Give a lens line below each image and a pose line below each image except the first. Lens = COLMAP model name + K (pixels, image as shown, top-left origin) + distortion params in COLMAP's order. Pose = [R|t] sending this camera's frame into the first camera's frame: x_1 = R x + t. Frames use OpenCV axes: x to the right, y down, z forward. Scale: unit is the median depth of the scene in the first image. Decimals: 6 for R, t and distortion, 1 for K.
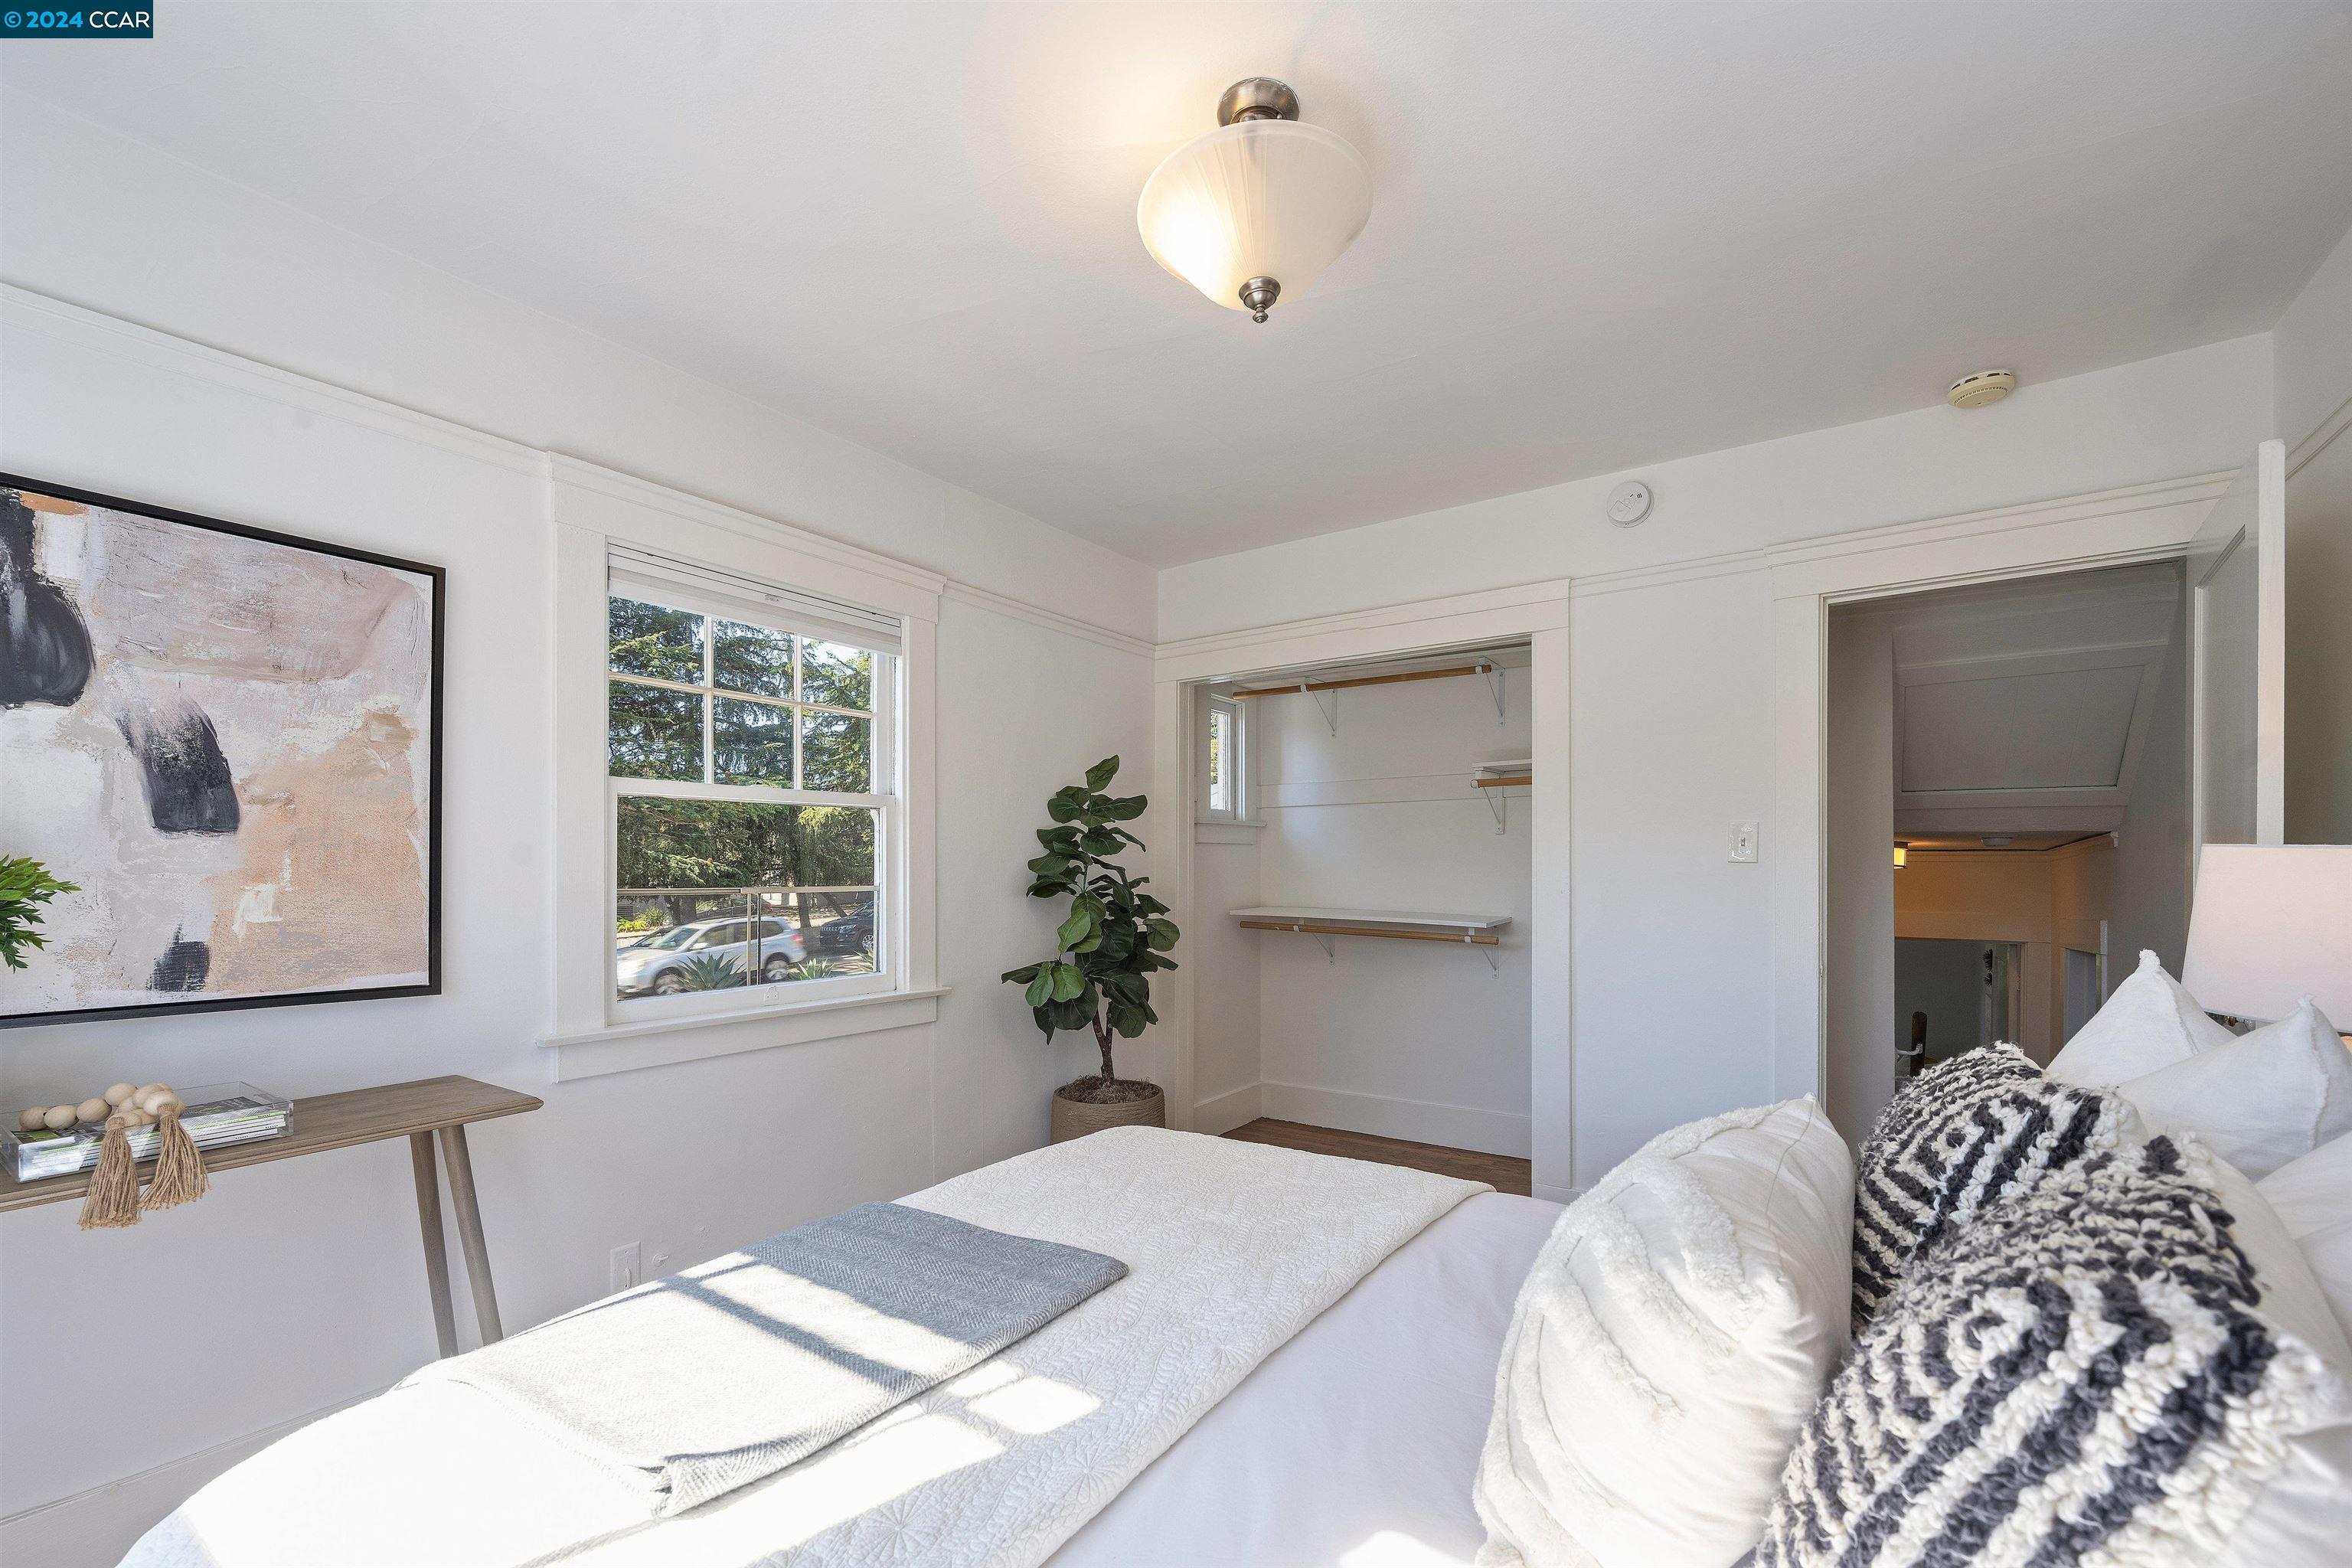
lens RADIAL K [[980.9, 0, 1192.0], [0, 980.9, 864.3], [0, 0, 1]] dist [-0.004526, -0.000416]
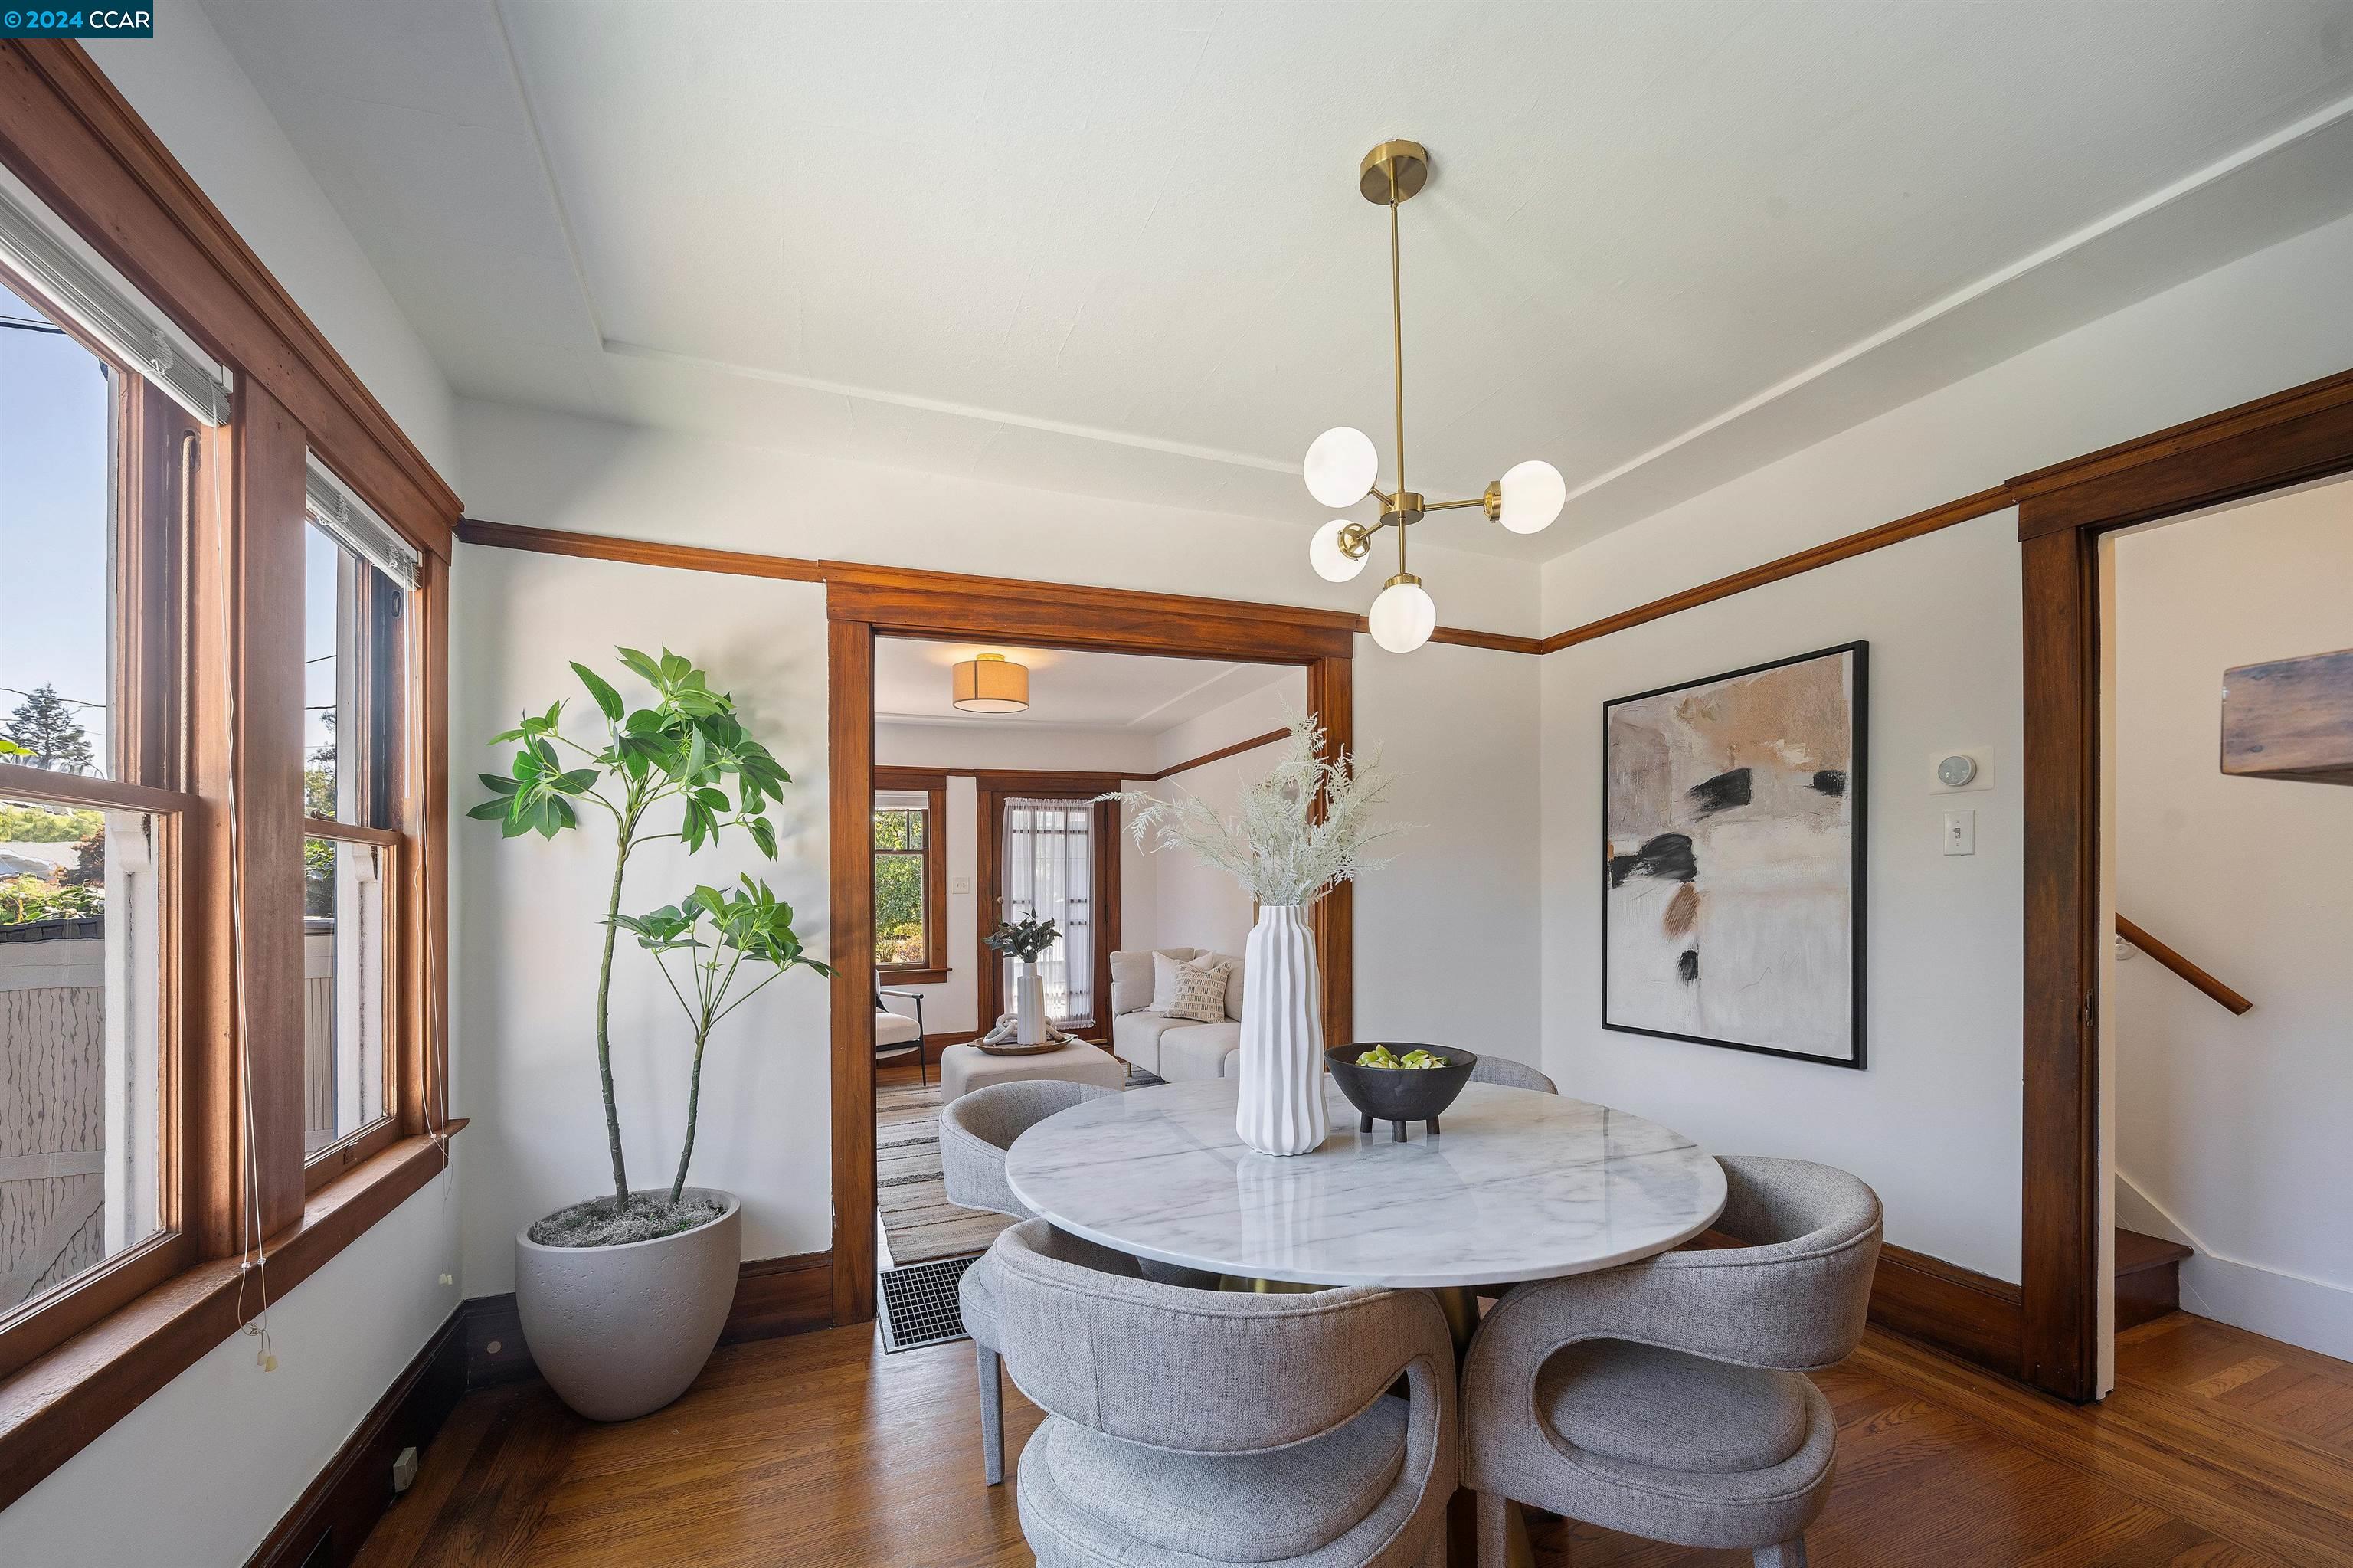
lens RADIAL K [[939.5, 0, 1192.4], [0, 939.5, 893.2], [0, 0, 1]] dist [-0.000919, 0.000044]
pose [[-0.756011, -0.577507, -0.308114, 0.117534], [0.387831, -0.016015, -0.921591, 1.075573], [0.527291, -0.816229, 0.236083, -0.059851]]
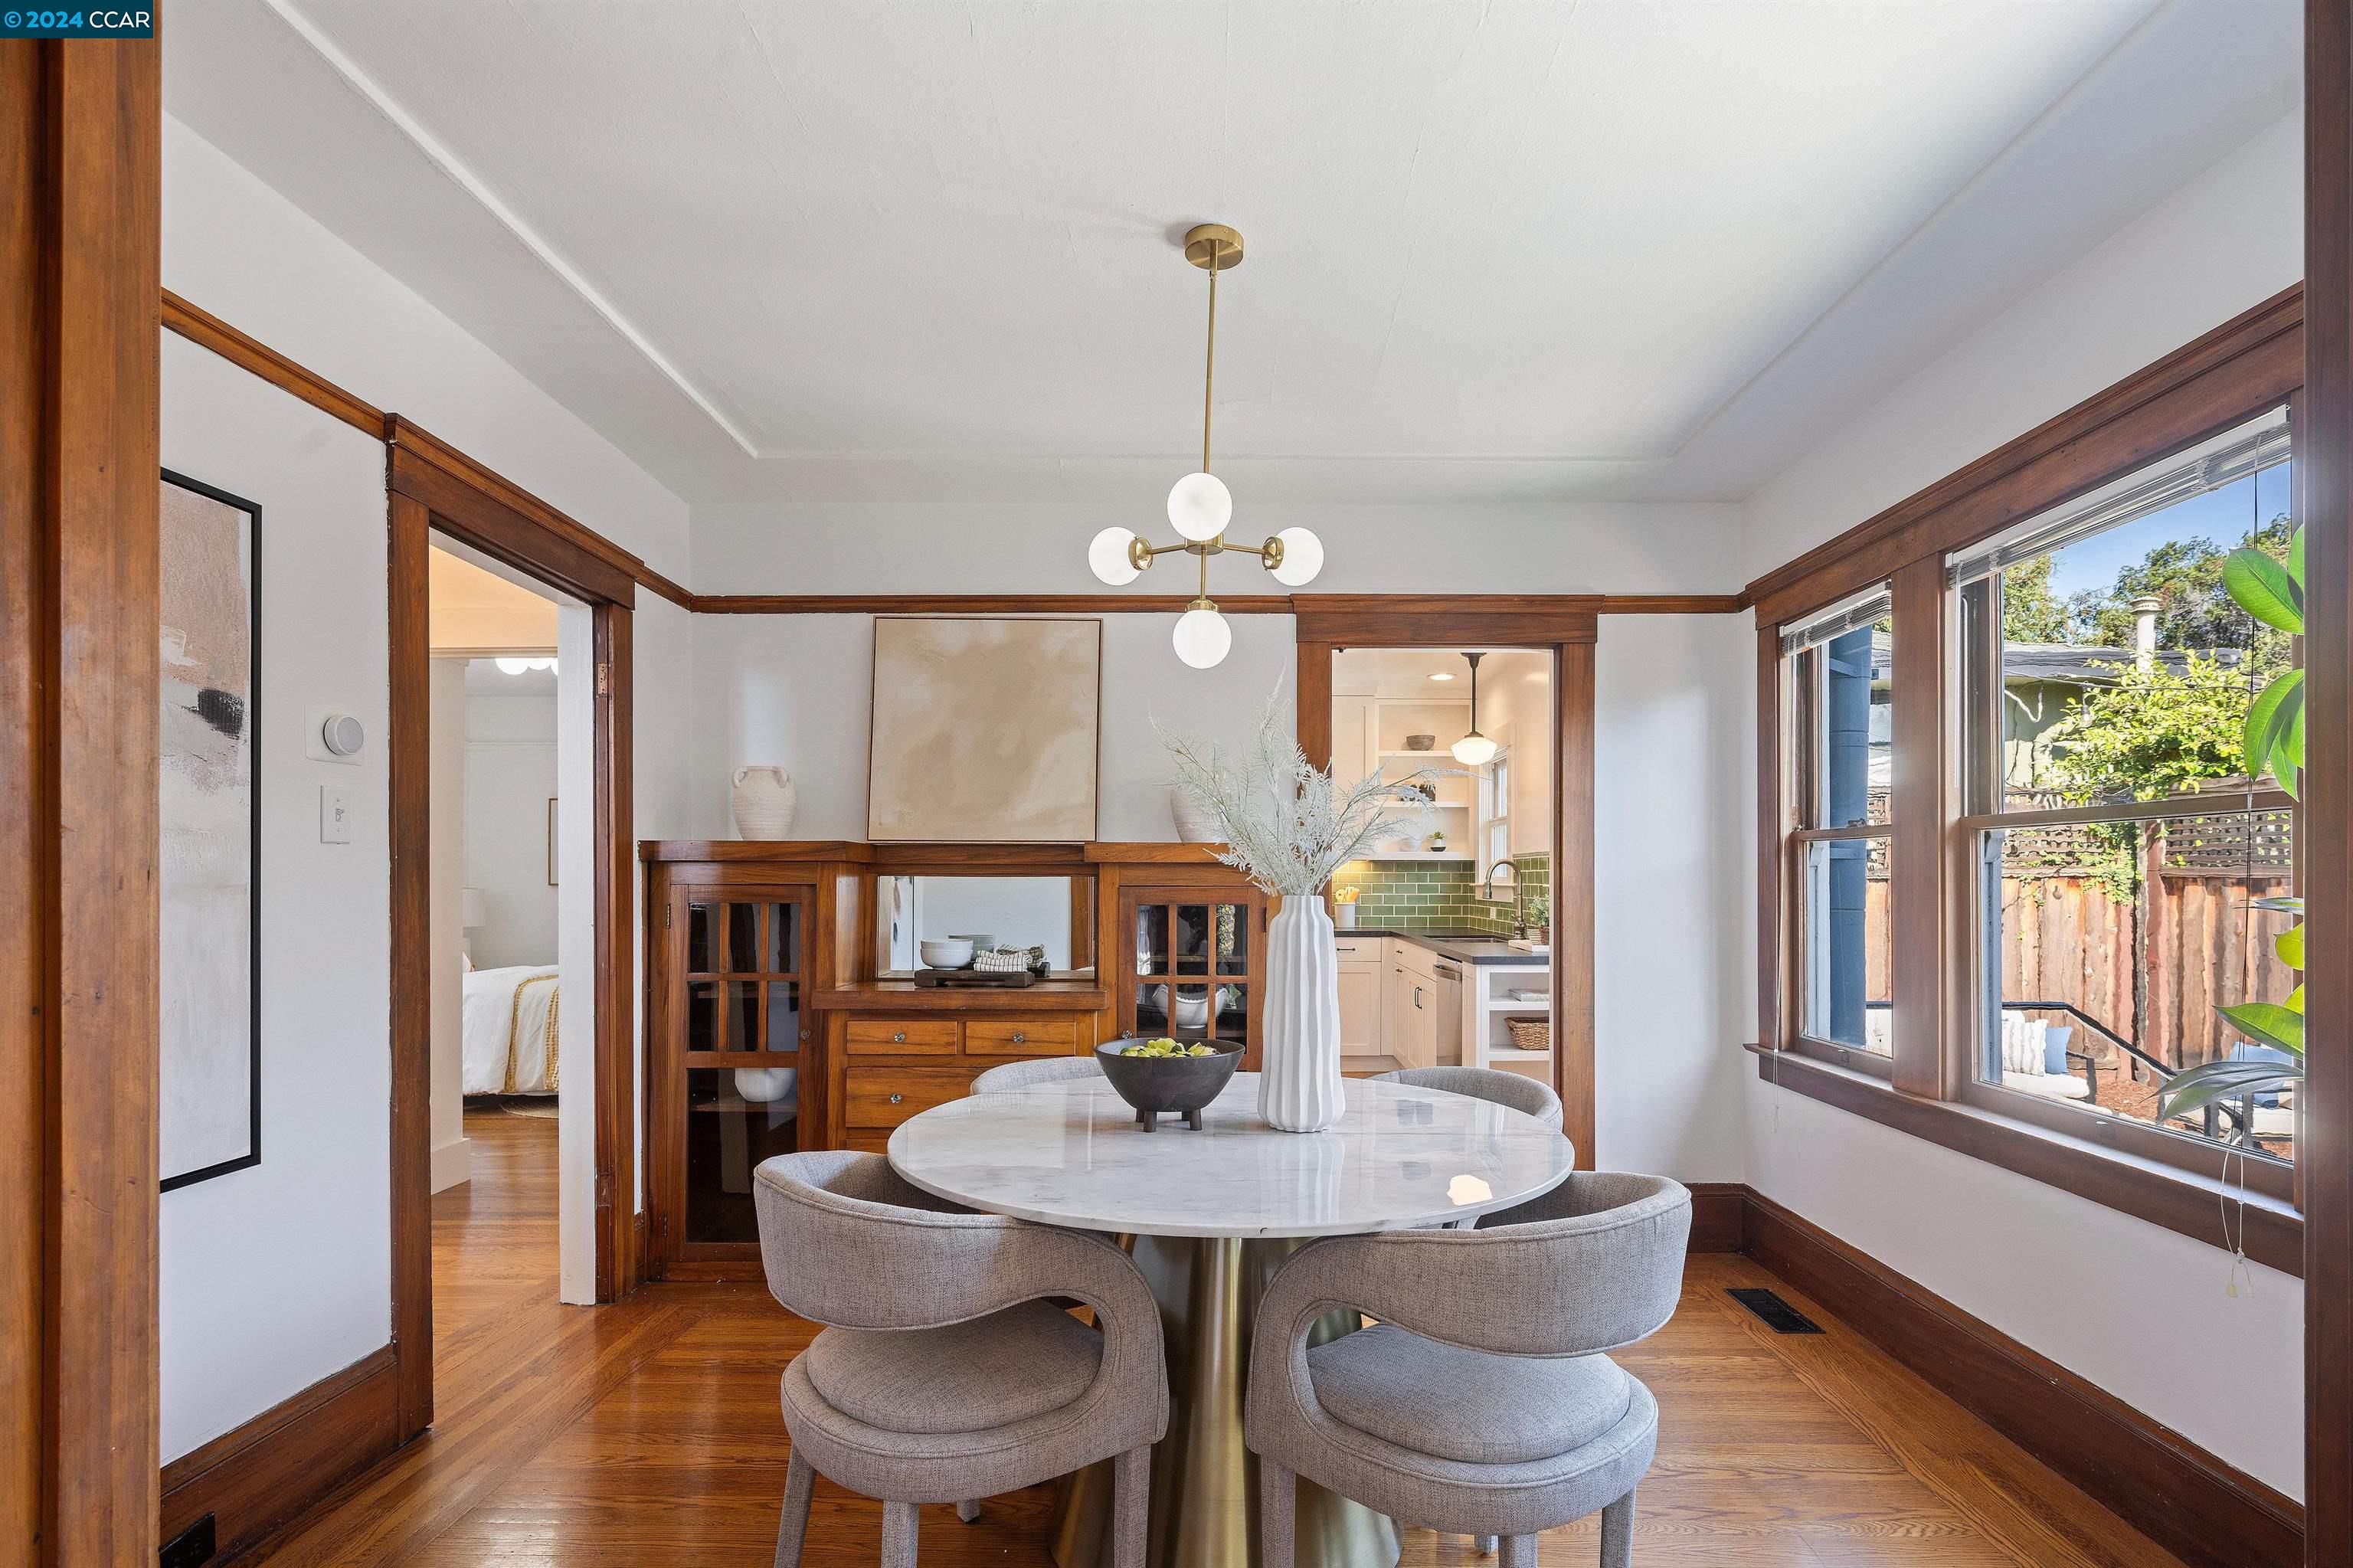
lens RADIAL K [[1137.8, 0, 1216.2], [0, 1137.8, 876.7], [0, 0, 1]] dist [0.002016, 0.000380]
pose [[0.811380, -0.584465, -0.007910, -0.303038], [0.001800, -0.011034, 0.999938, -0.991544], [-0.584516, -0.811344, -0.007901, 0.280792]]
